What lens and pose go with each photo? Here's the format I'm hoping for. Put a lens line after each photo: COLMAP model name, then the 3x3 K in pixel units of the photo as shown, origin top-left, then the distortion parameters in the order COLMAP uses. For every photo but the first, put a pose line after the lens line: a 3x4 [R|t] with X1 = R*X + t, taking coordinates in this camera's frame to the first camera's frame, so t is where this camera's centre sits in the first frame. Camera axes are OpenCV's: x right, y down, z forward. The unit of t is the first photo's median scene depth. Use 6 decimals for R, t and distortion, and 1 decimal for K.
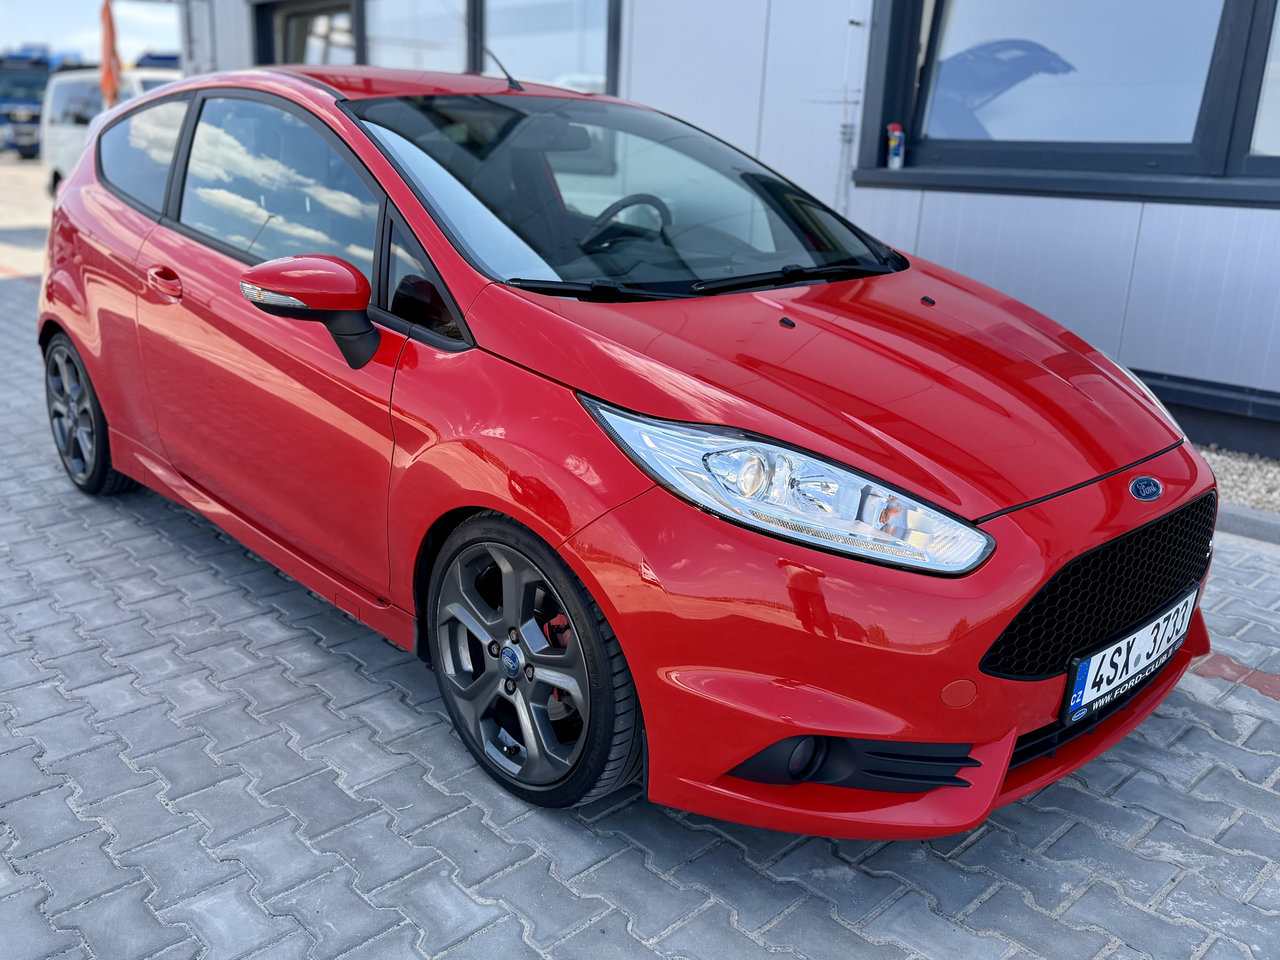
lens RADIAL K [[1074.4, 0, 640.0], [0, 1074.4, 480.0], [0, 0, 1]] dist [0.000647, -0.006523]
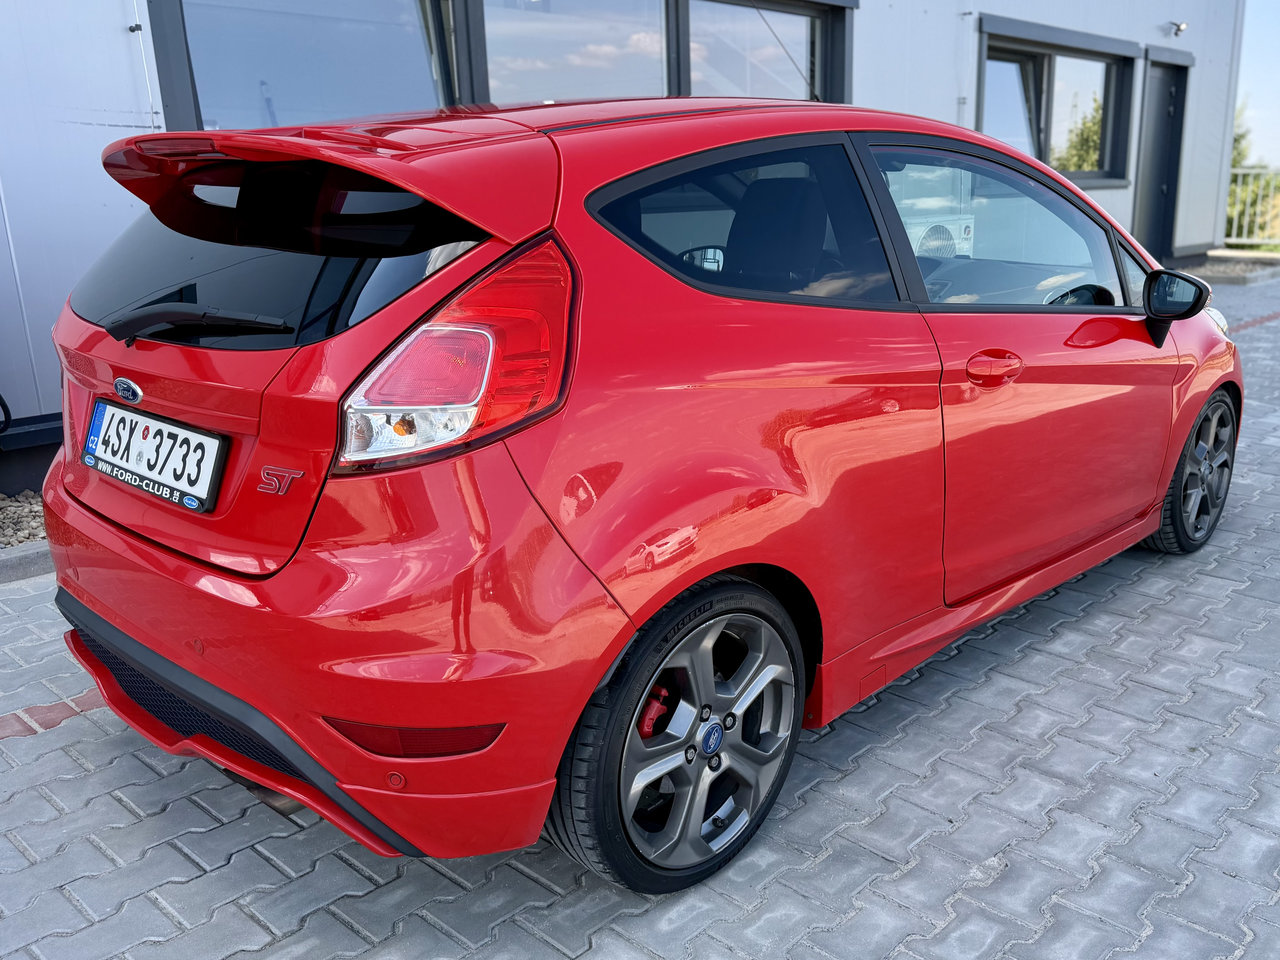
lens RADIAL K [[1139.1, 0, 640.0], [0, 1139.1, 480.0], [0, 0, 1]] dist [0.123076, -0.201615]
pose [[-0.054526, -0.282369, 0.957755, -1.399592], [0.291391, 0.912930, 0.285743, -0.474726], [-0.955049, 0.294662, 0.032502, 1.325864]]
